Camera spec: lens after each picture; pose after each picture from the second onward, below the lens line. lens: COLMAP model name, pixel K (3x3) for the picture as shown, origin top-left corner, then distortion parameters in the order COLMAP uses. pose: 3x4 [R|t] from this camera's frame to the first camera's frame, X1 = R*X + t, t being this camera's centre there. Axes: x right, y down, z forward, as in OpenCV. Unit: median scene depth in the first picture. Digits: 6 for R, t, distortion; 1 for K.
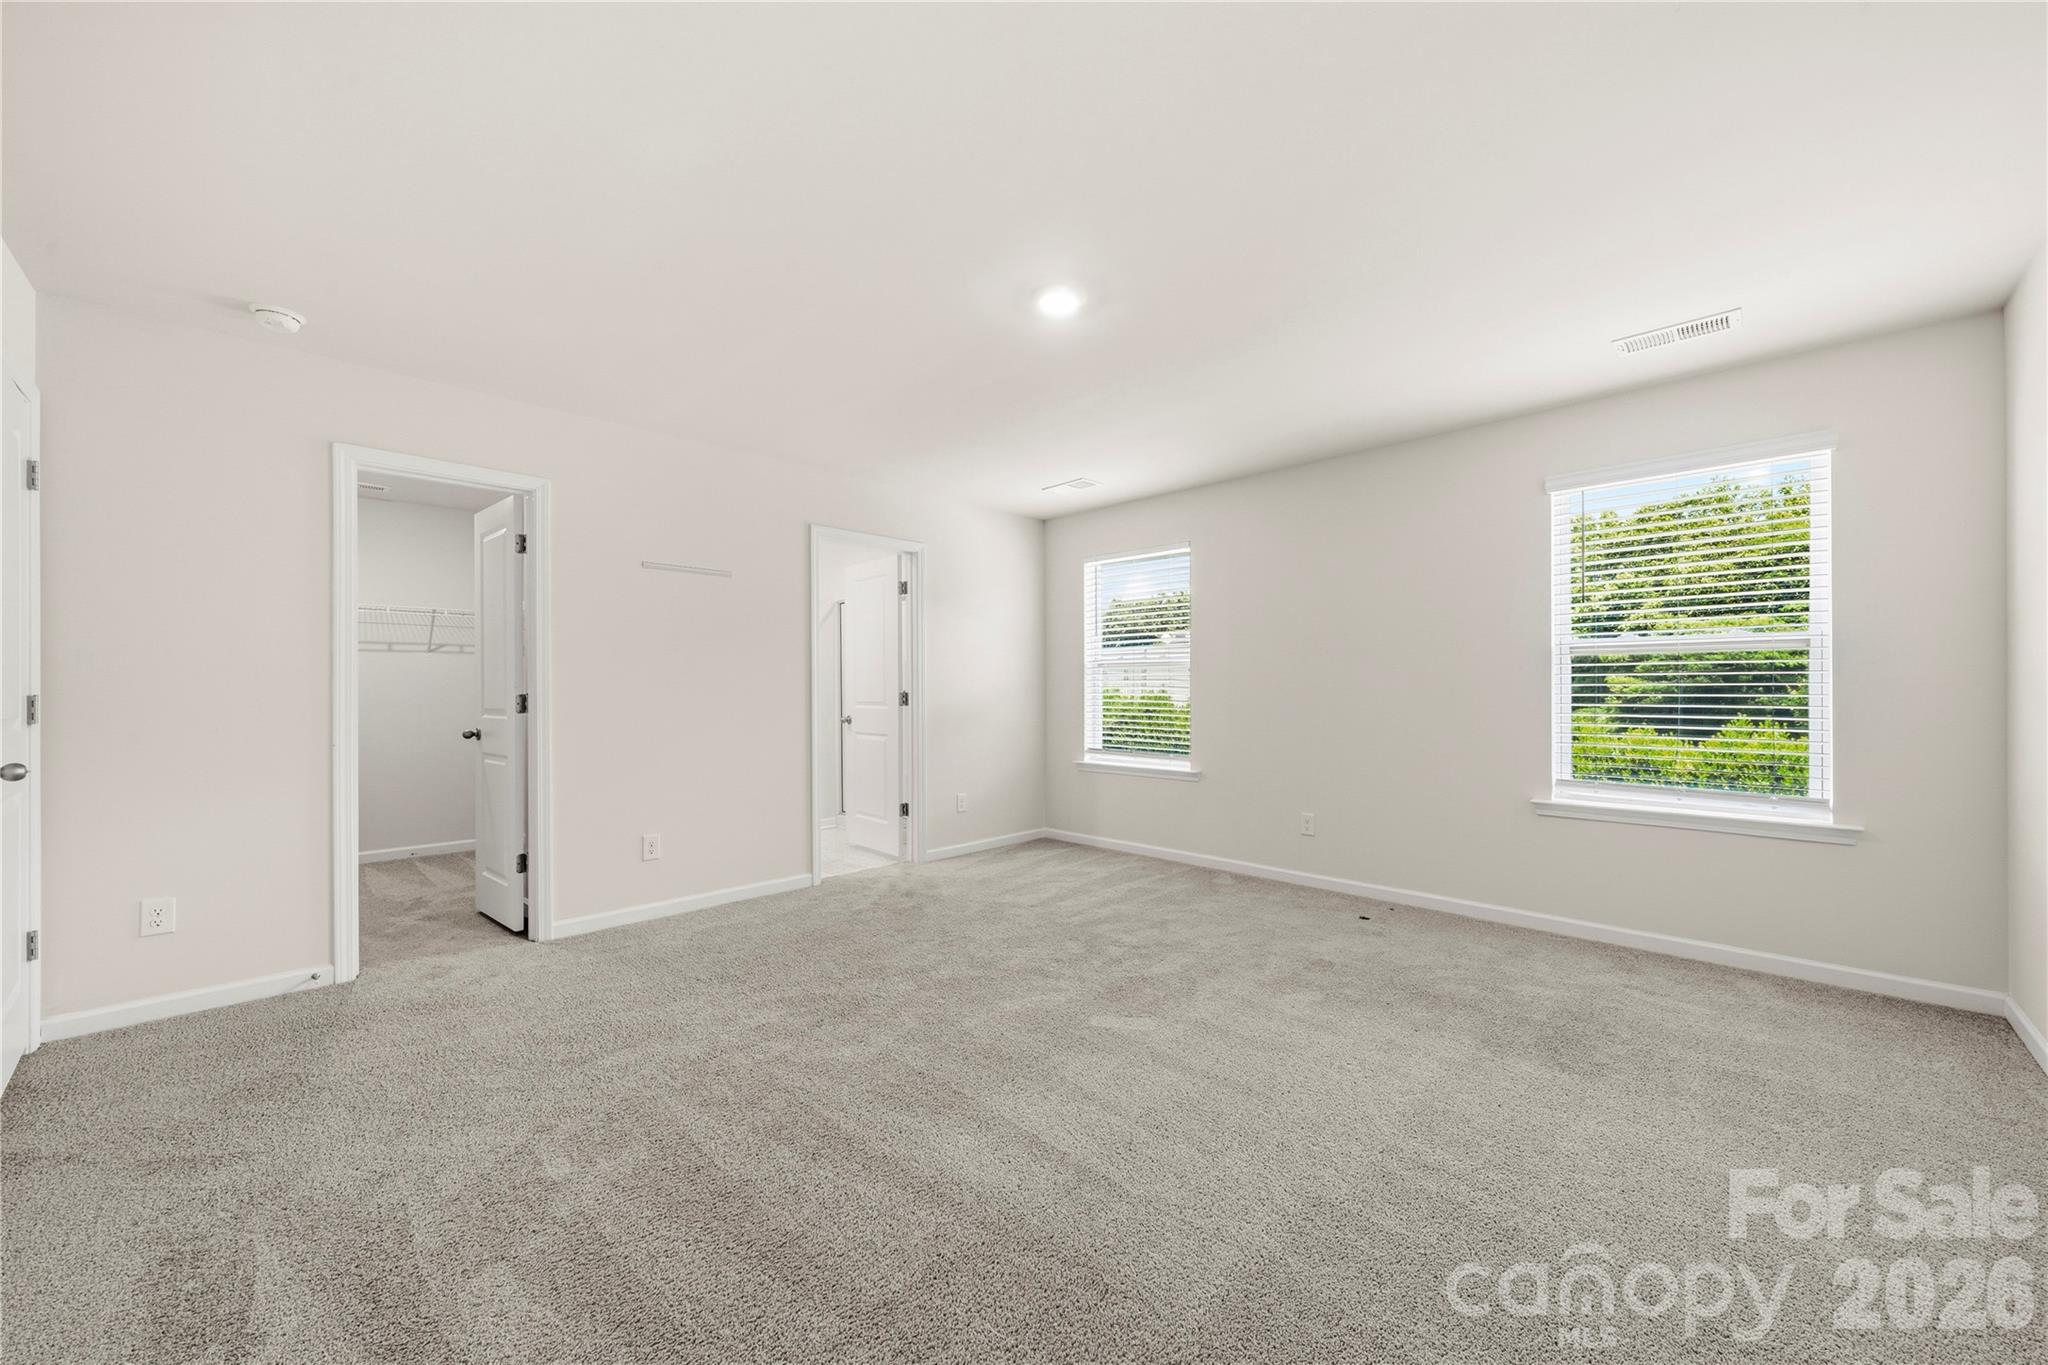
lens RADIAL K [[751.5, 0, 1026.7], [0, 751.5, 694.3], [0, 0, 1]] dist [-0.002845, -0.000353]
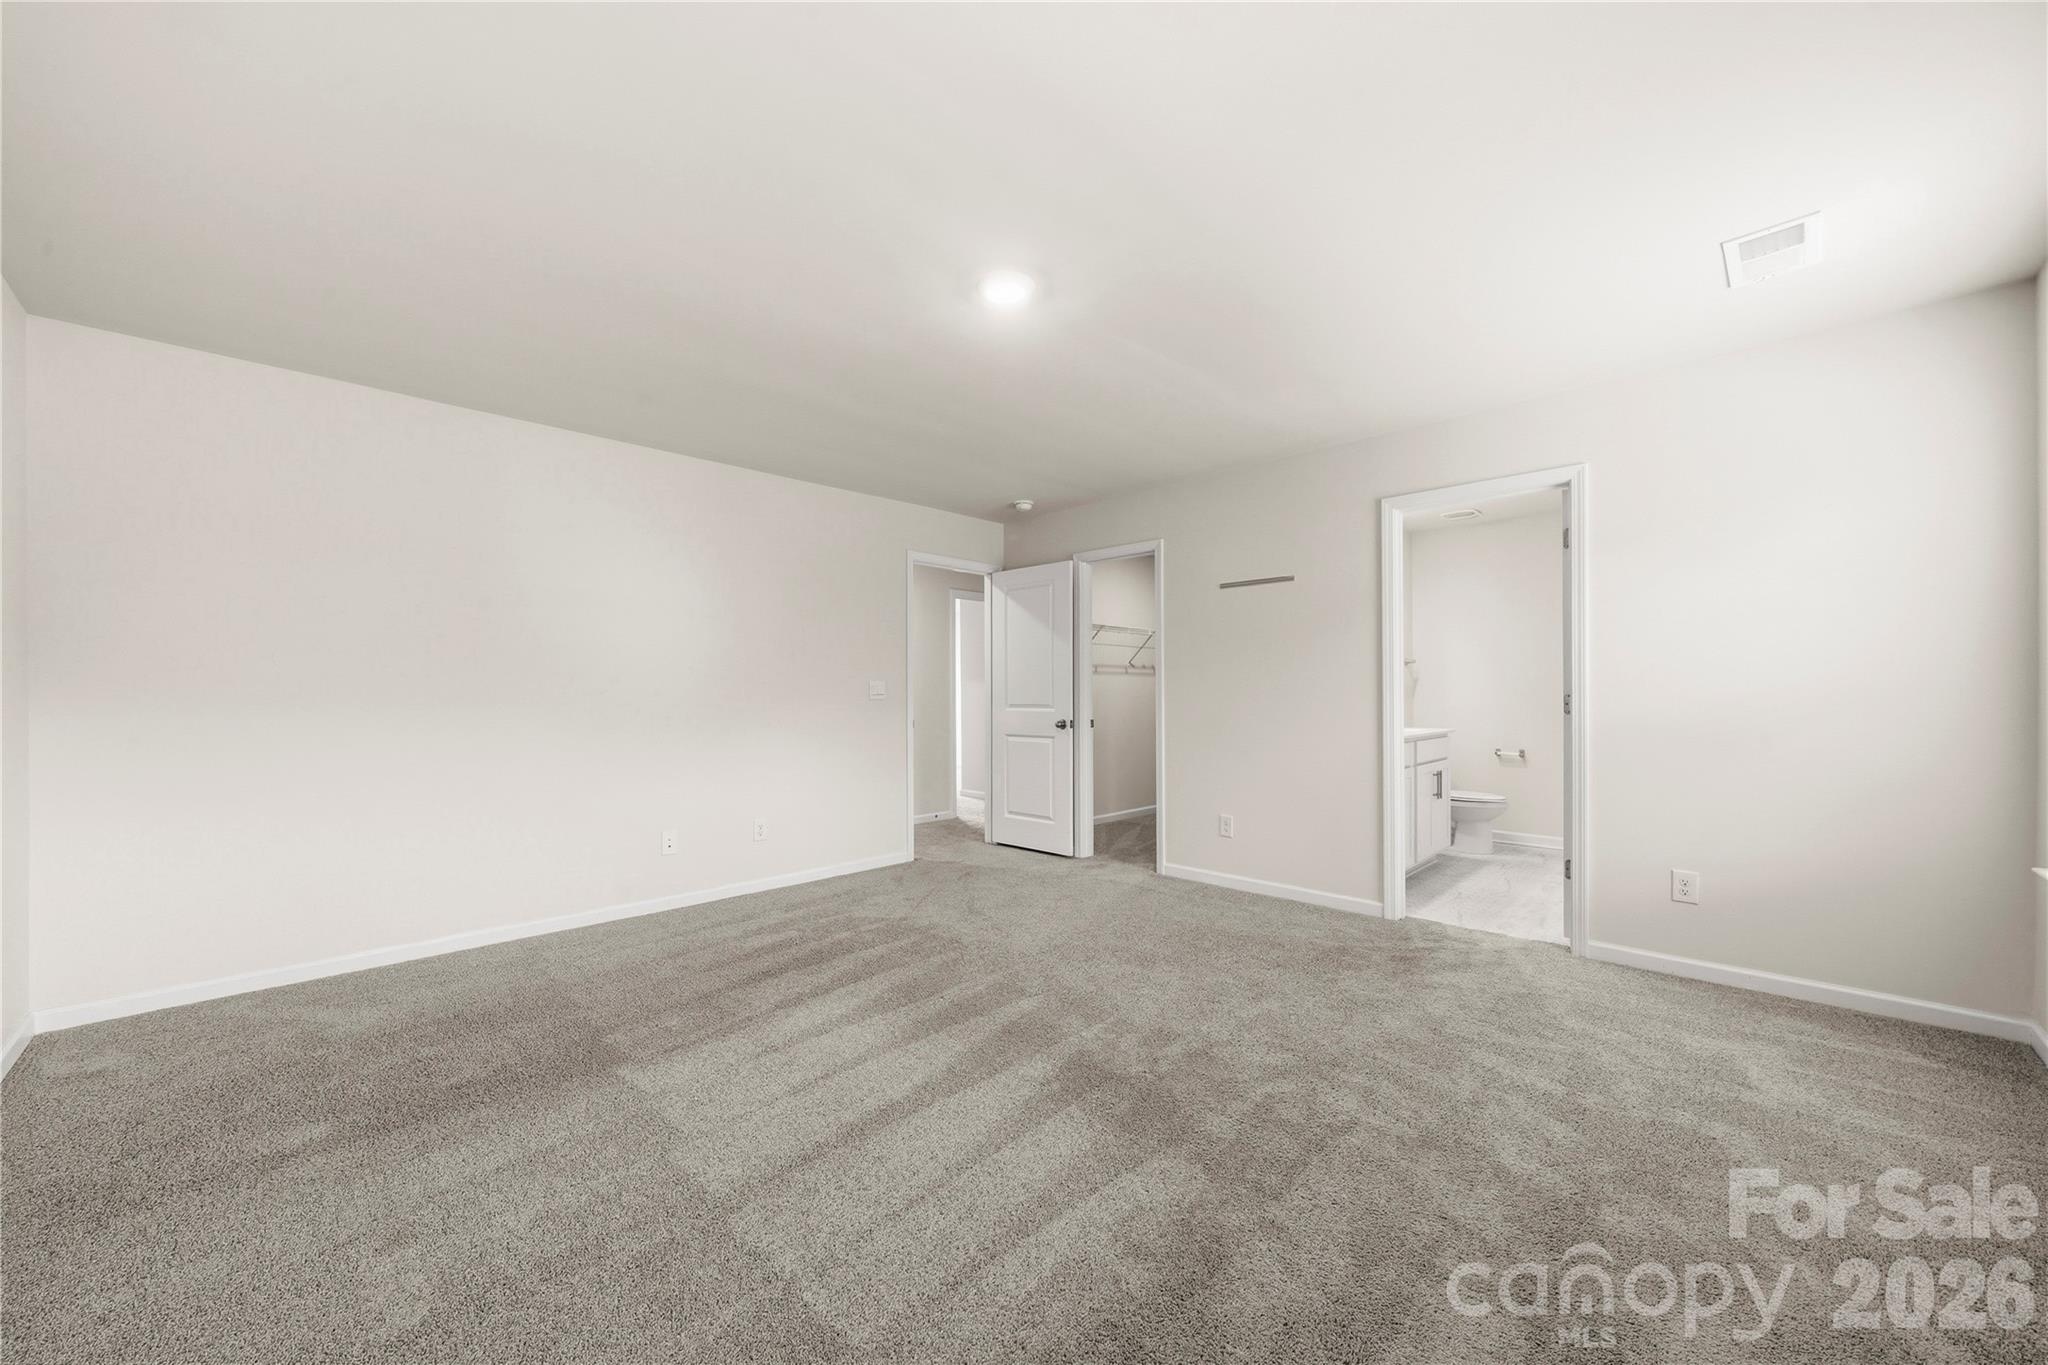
lens RADIAL K [[751.5, 0, 1025.1], [0, 751.5, 687.6], [0, 0, 1]] dist [-0.002845, -0.000353]
pose [[-0.008167, -0.005992, -0.999949, 0.612188], [0.002626, 0.999978, -0.006013, -0.005129], [0.999963, -0.002675, -0.008152, 0.628780]]
